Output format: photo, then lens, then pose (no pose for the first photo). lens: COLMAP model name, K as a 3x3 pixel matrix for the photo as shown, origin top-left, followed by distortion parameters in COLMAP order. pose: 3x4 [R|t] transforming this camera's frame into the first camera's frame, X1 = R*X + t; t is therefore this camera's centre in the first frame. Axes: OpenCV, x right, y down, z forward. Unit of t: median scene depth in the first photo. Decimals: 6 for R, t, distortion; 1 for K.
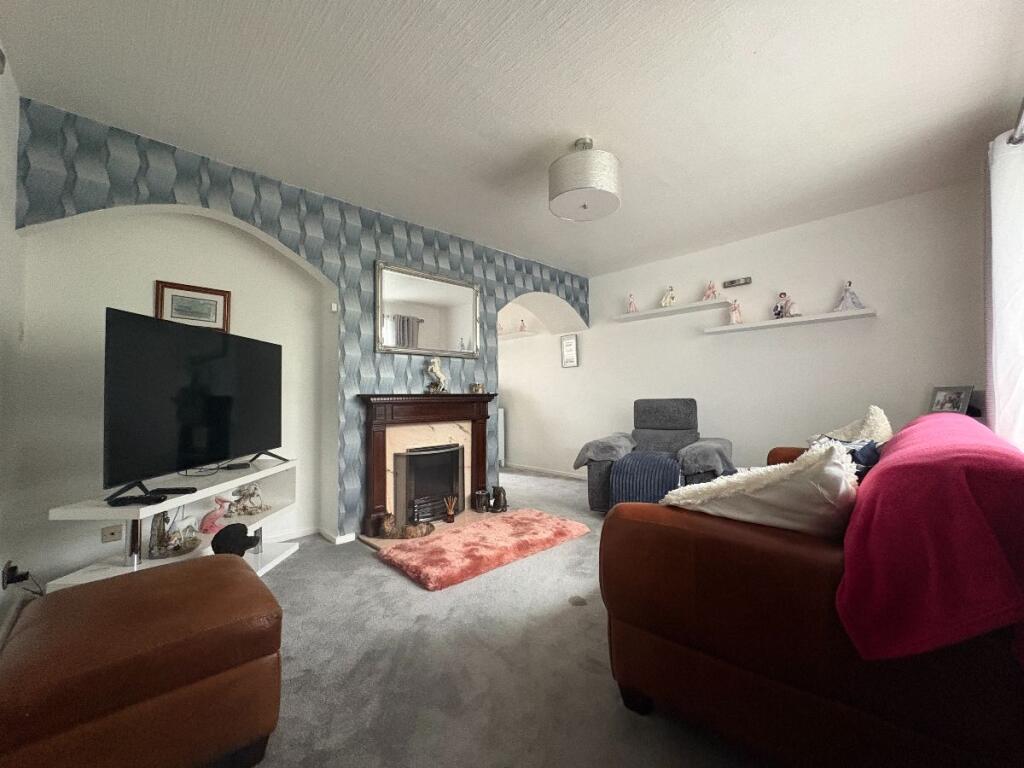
lens RADIAL K [[408.0, 0, 512.0], [0, 408.0, 384.0], [0, 0, 1]] dist [0.000516, 0.000255]
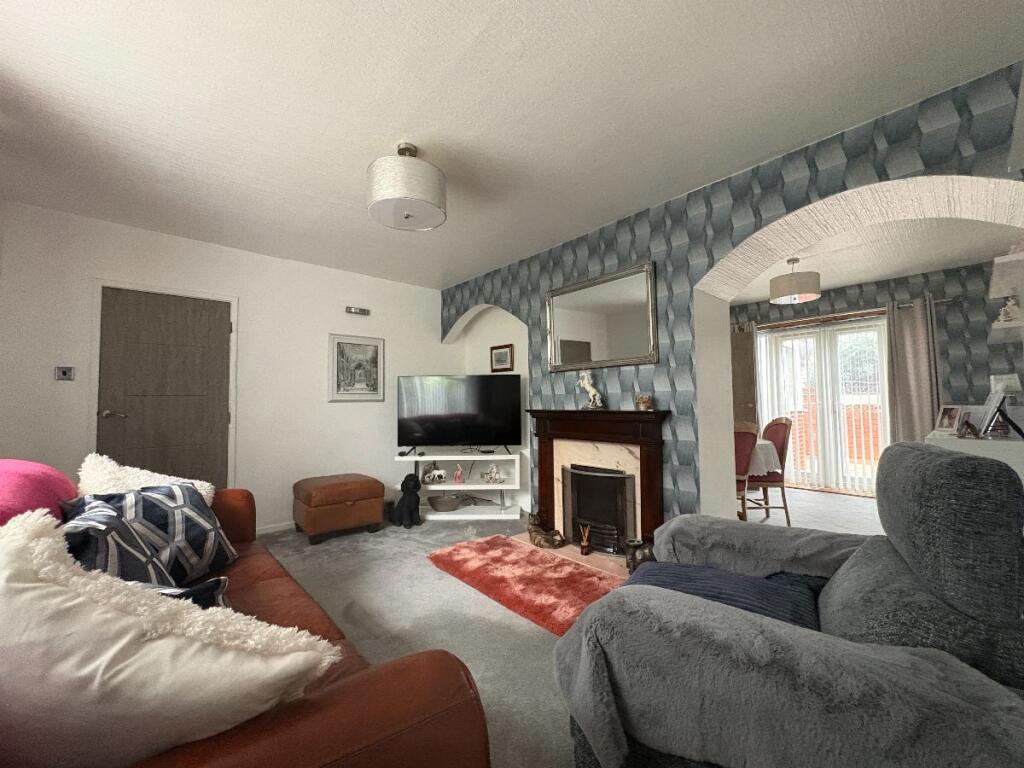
lens RADIAL K [[408.2, 0, 512.0], [0, 408.2, 384.0], [0, 0, 1]] dist [0.037861, 0.000163]
pose [[-0.012121, -0.039806, -0.999134, 0.715639], [0.038042, 0.998466, -0.040241, -0.004823], [0.999203, -0.038497, -0.010588, 0.797250]]
